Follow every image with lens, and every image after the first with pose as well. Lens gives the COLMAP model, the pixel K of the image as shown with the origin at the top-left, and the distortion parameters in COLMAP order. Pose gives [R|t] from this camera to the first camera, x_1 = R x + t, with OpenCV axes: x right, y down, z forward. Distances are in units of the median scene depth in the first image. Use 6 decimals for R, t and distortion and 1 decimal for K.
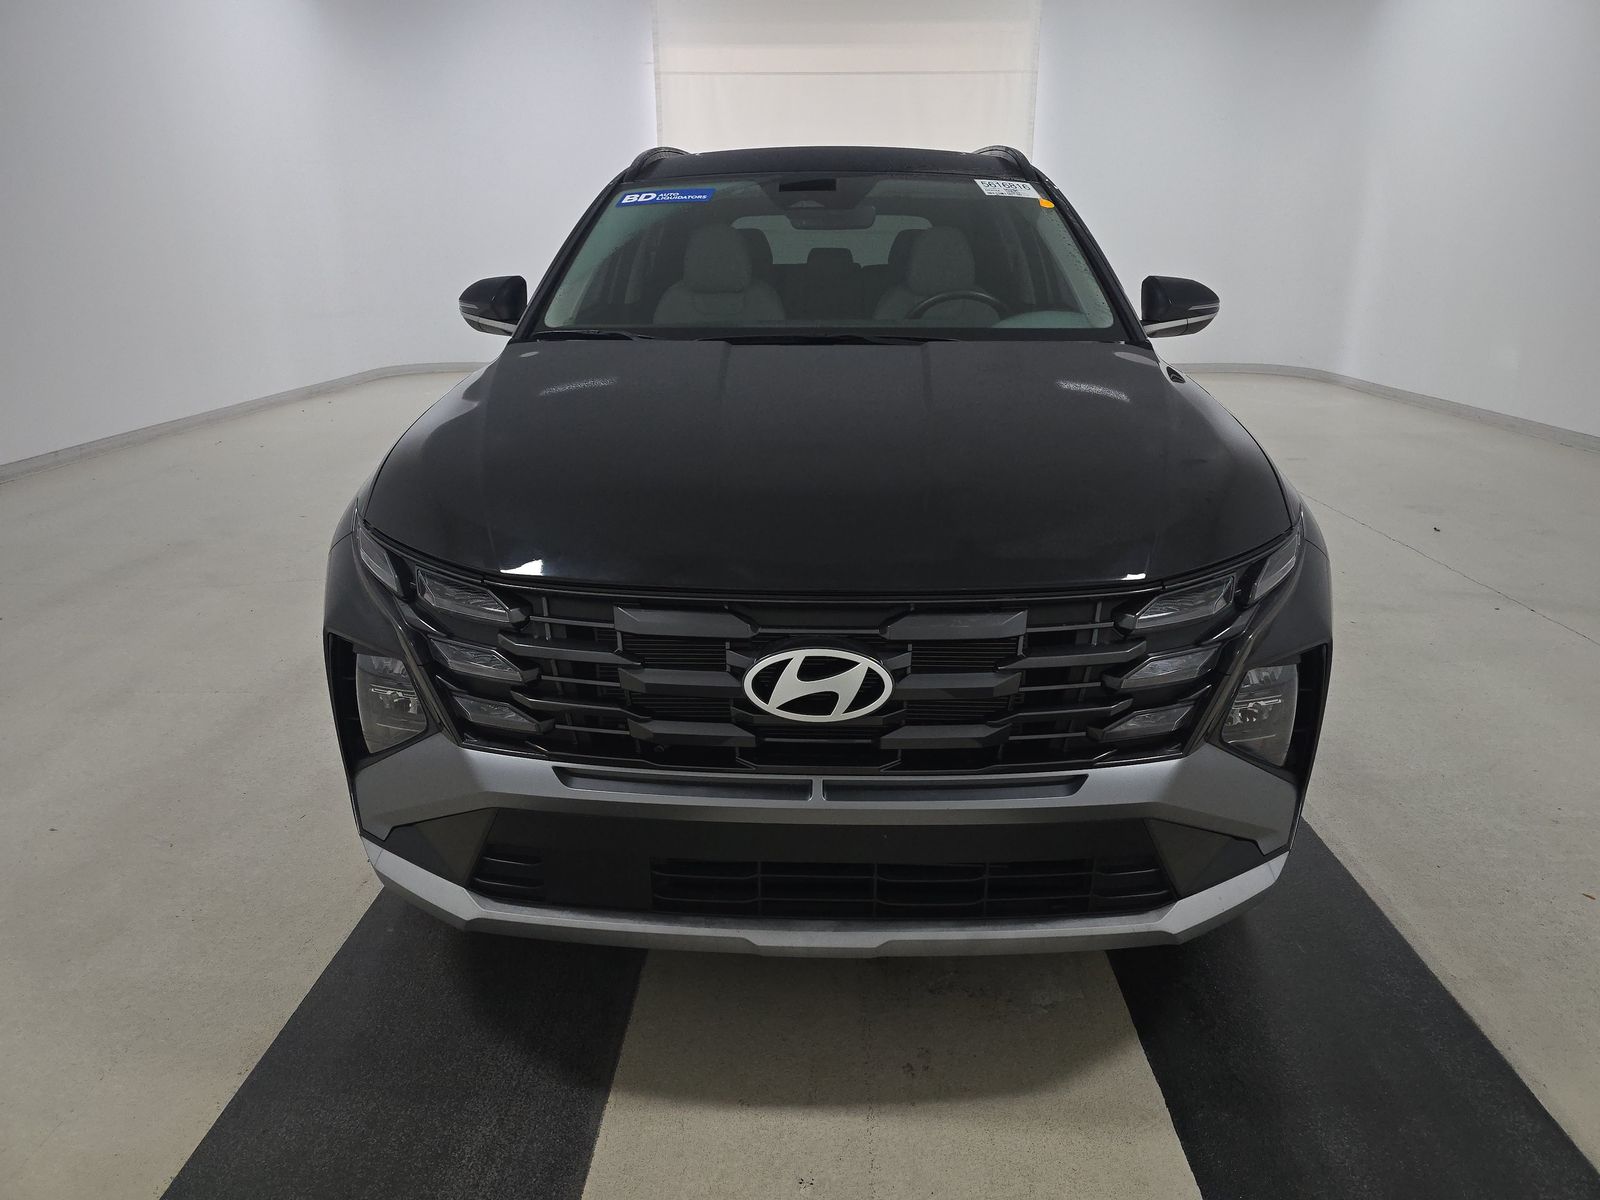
lens RADIAL K [[1078.6, 0, 798.4], [0, 1078.6, 605.7], [0, 0, 1]] dist [0.006549, 0.000533]
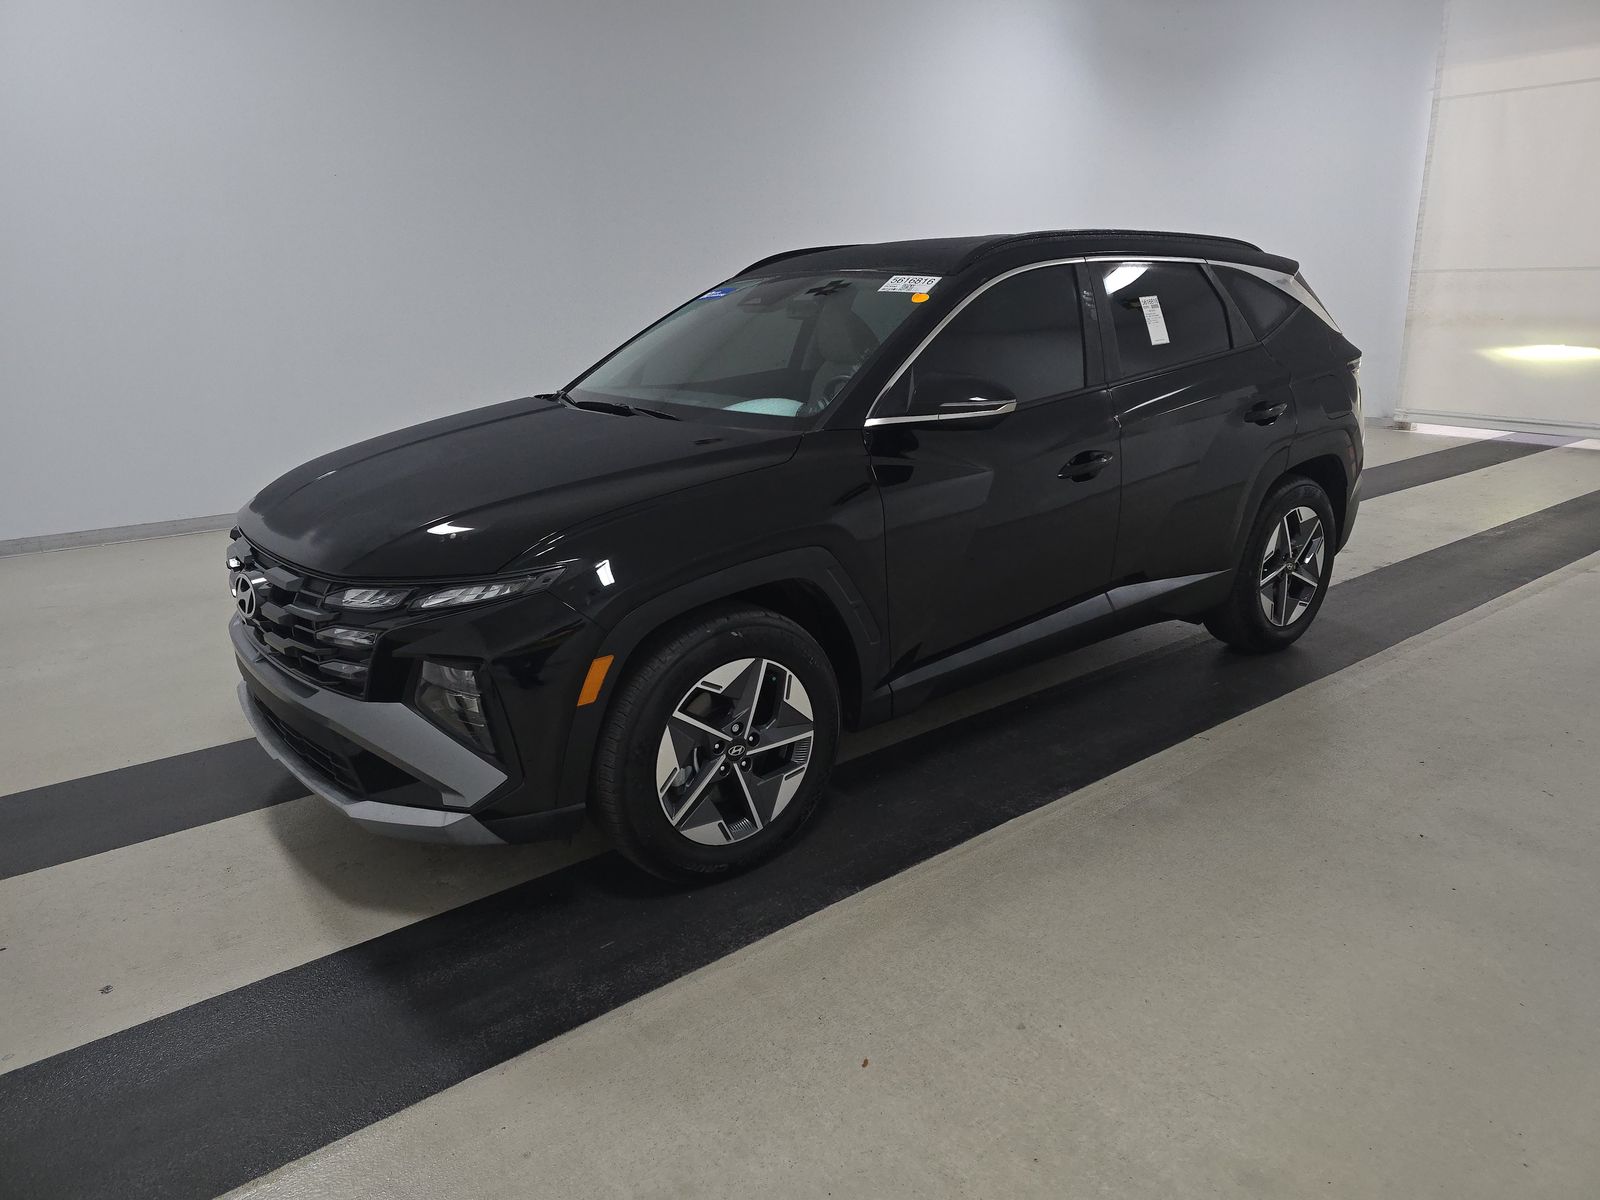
lens RADIAL K [[1078.6, 0, 795.8], [0, 1078.6, 591.6], [0, 0, 1]] dist [0.006549, 0.000533]
pose [[0.647382, 0.189317, -0.738279, 0.395045], [-0.217549, 0.974261, 0.059065, -0.049791], [0.730459, 0.122374, 0.671904, 0.087809]]
